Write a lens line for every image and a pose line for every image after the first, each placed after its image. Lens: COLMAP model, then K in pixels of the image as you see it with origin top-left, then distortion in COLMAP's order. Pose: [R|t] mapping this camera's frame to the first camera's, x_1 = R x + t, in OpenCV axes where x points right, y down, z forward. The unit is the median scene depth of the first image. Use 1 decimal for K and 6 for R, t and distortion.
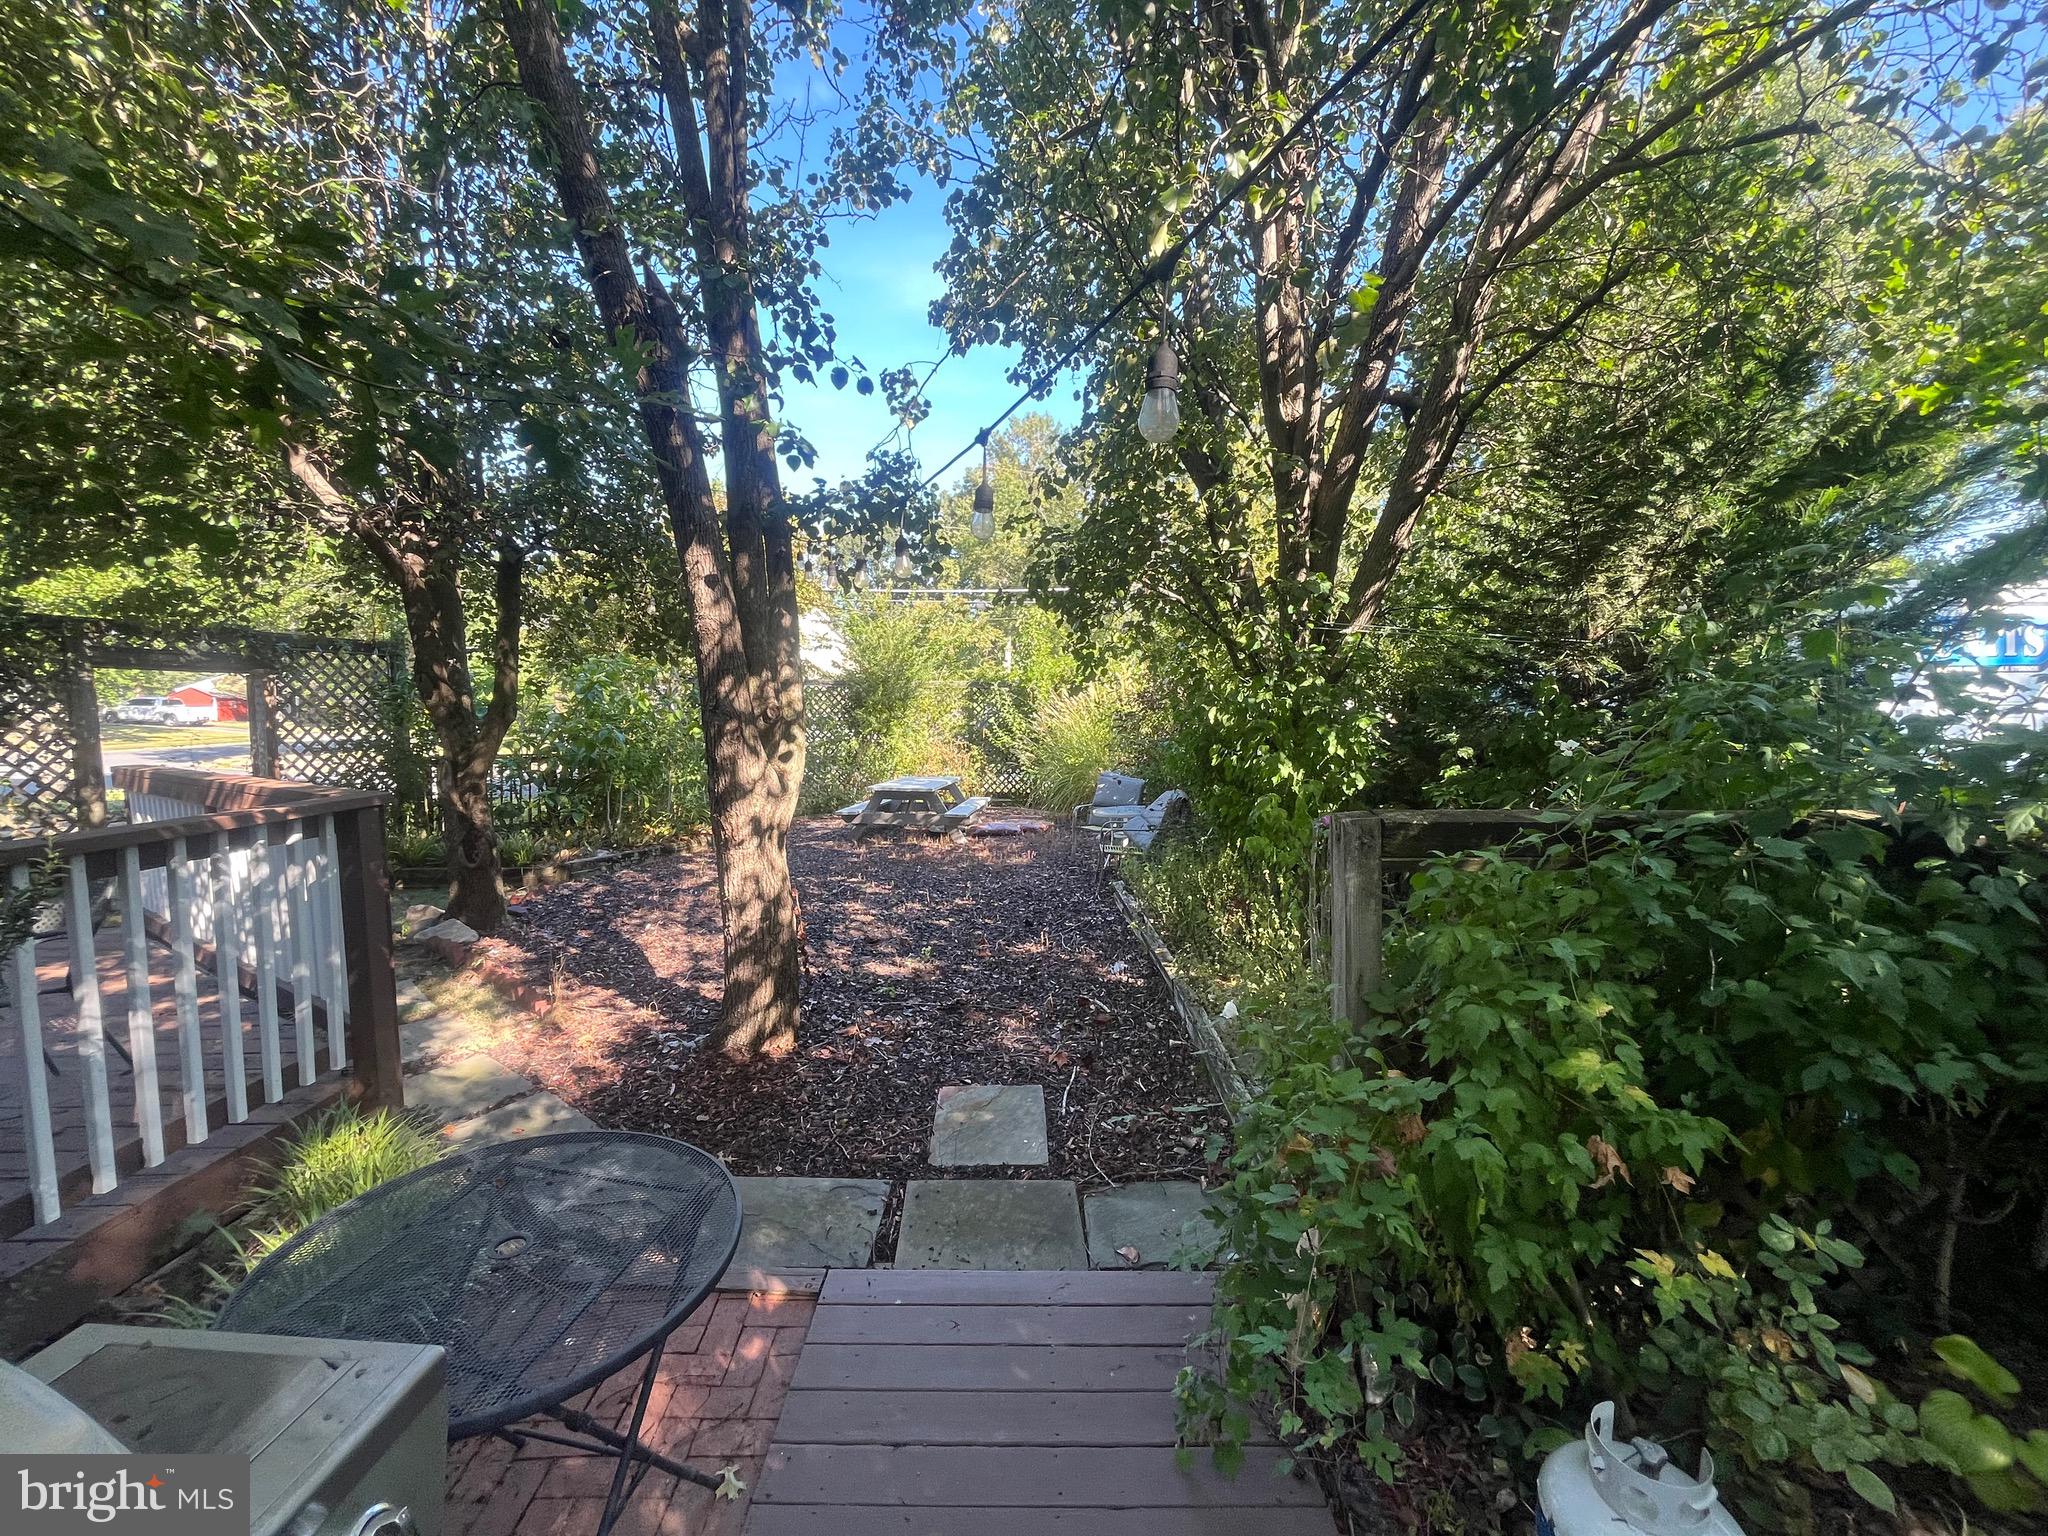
lens RADIAL K [[821.8, 0, 1025.0], [0, 821.8, 764.2], [0, 0, 1]] dist [-0.000622, -0.000051]
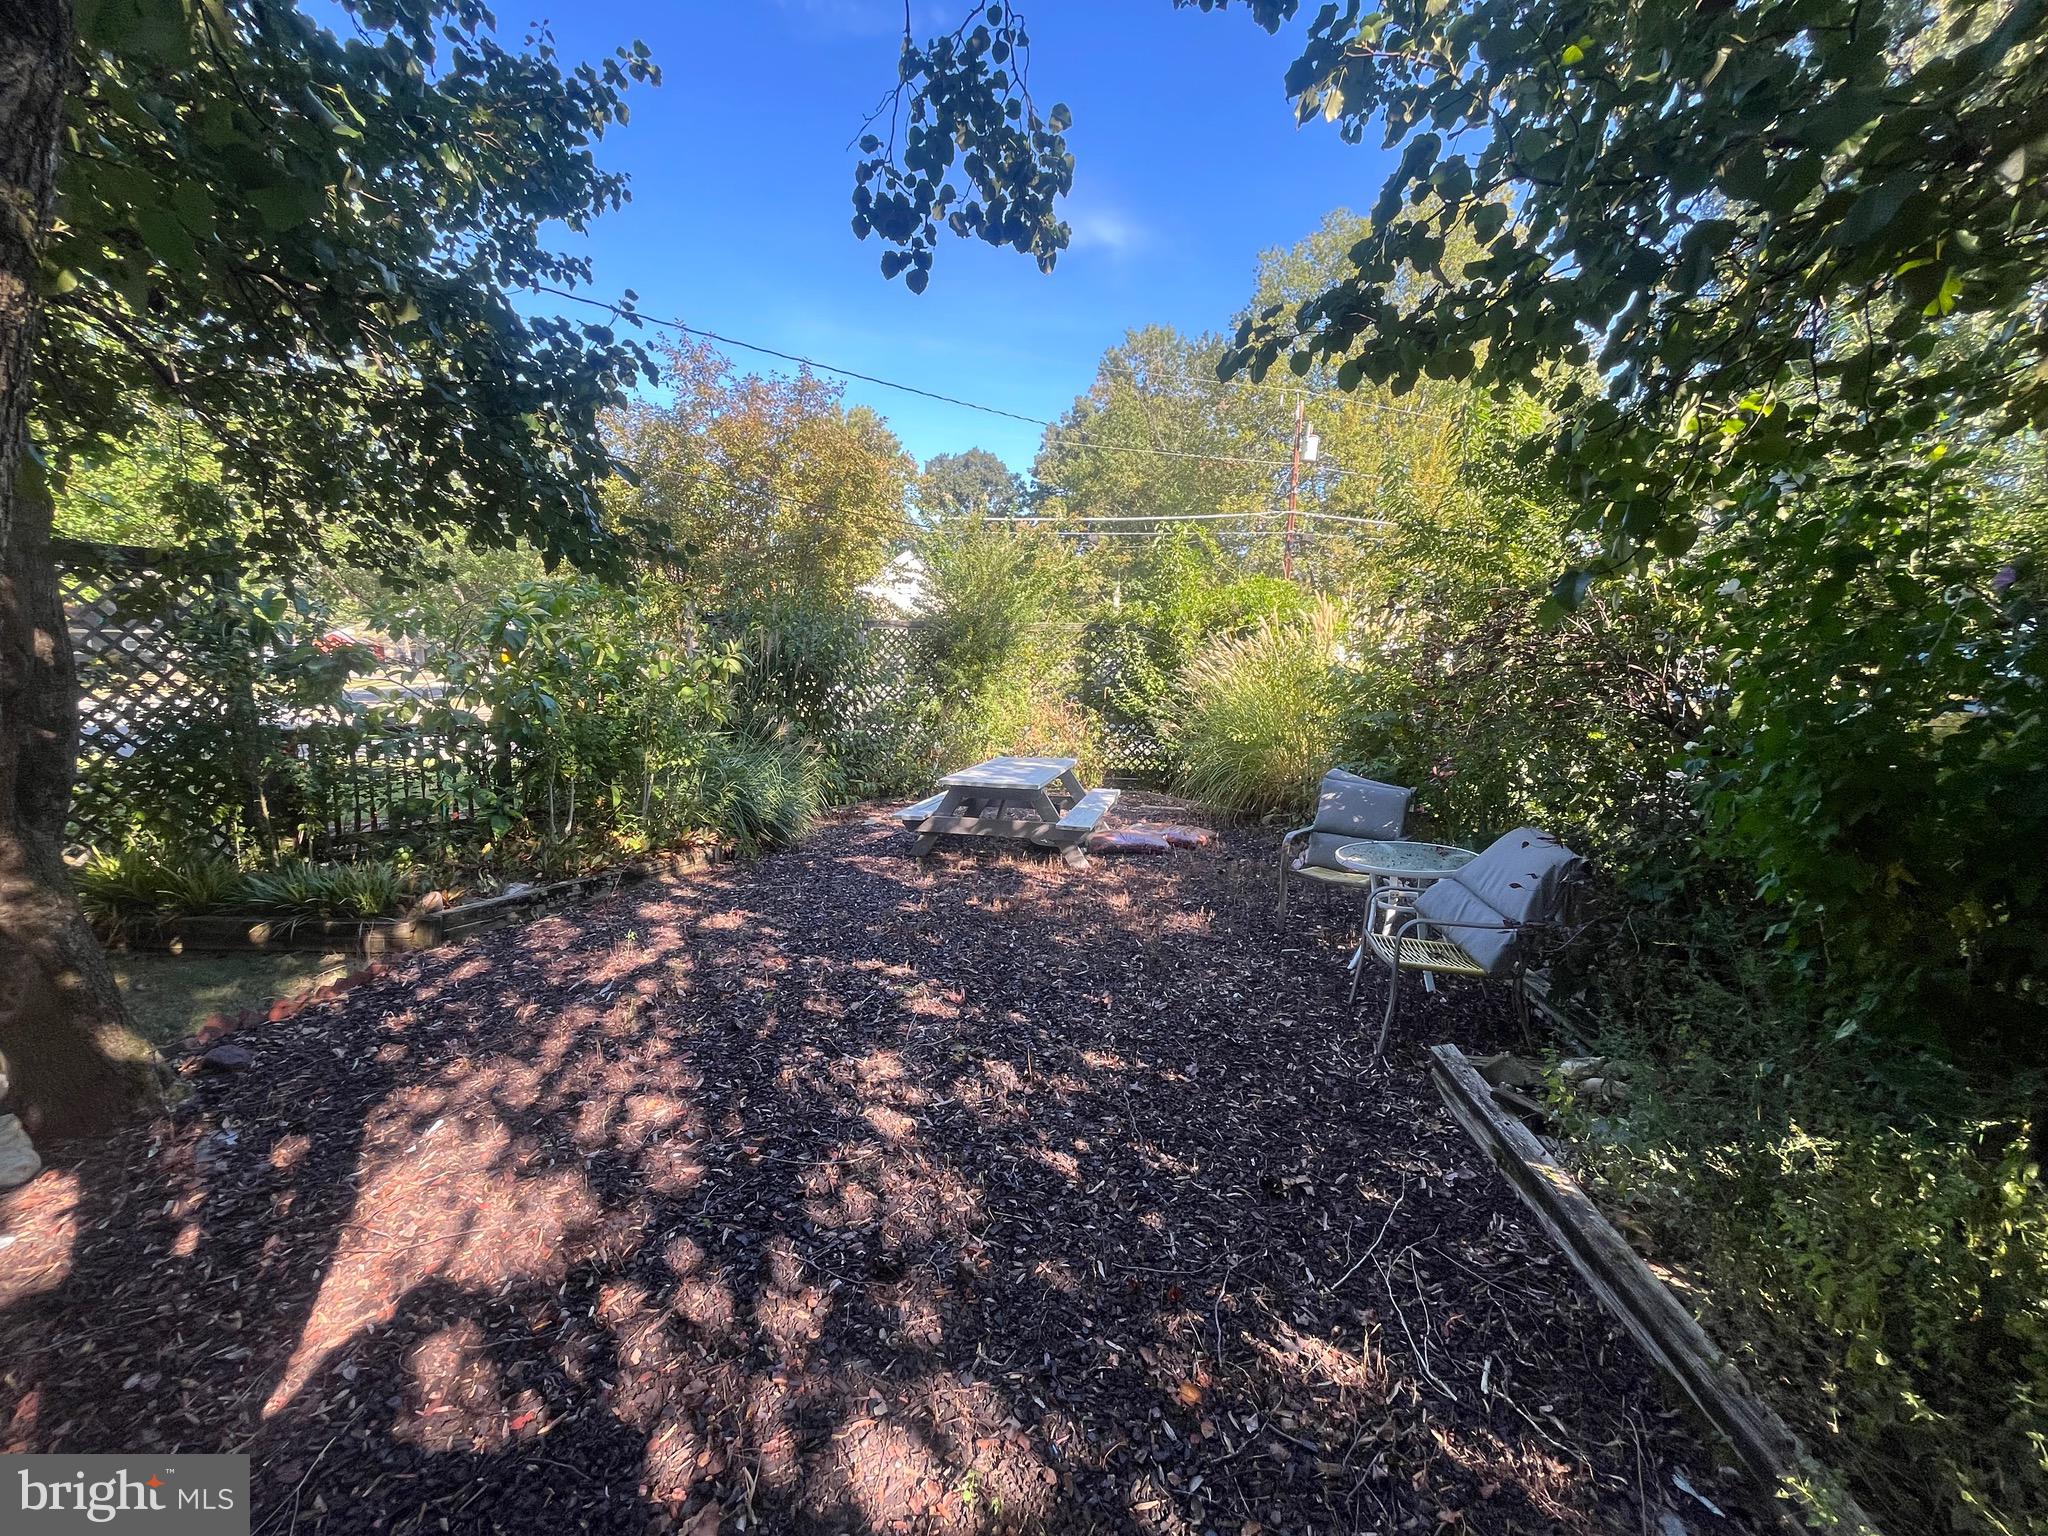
lens RADIAL K [[821.8, 0, 1025.0], [0, 821.8, 764.2], [0, 0, 1]] dist [-0.000622, -0.000051]
pose [[0.992316, 0.021164, -0.121906, -0.042791], [-0.013723, 0.998009, 0.061559, -0.025157], [0.122966, -0.059413, 0.990631, 0.347332]]
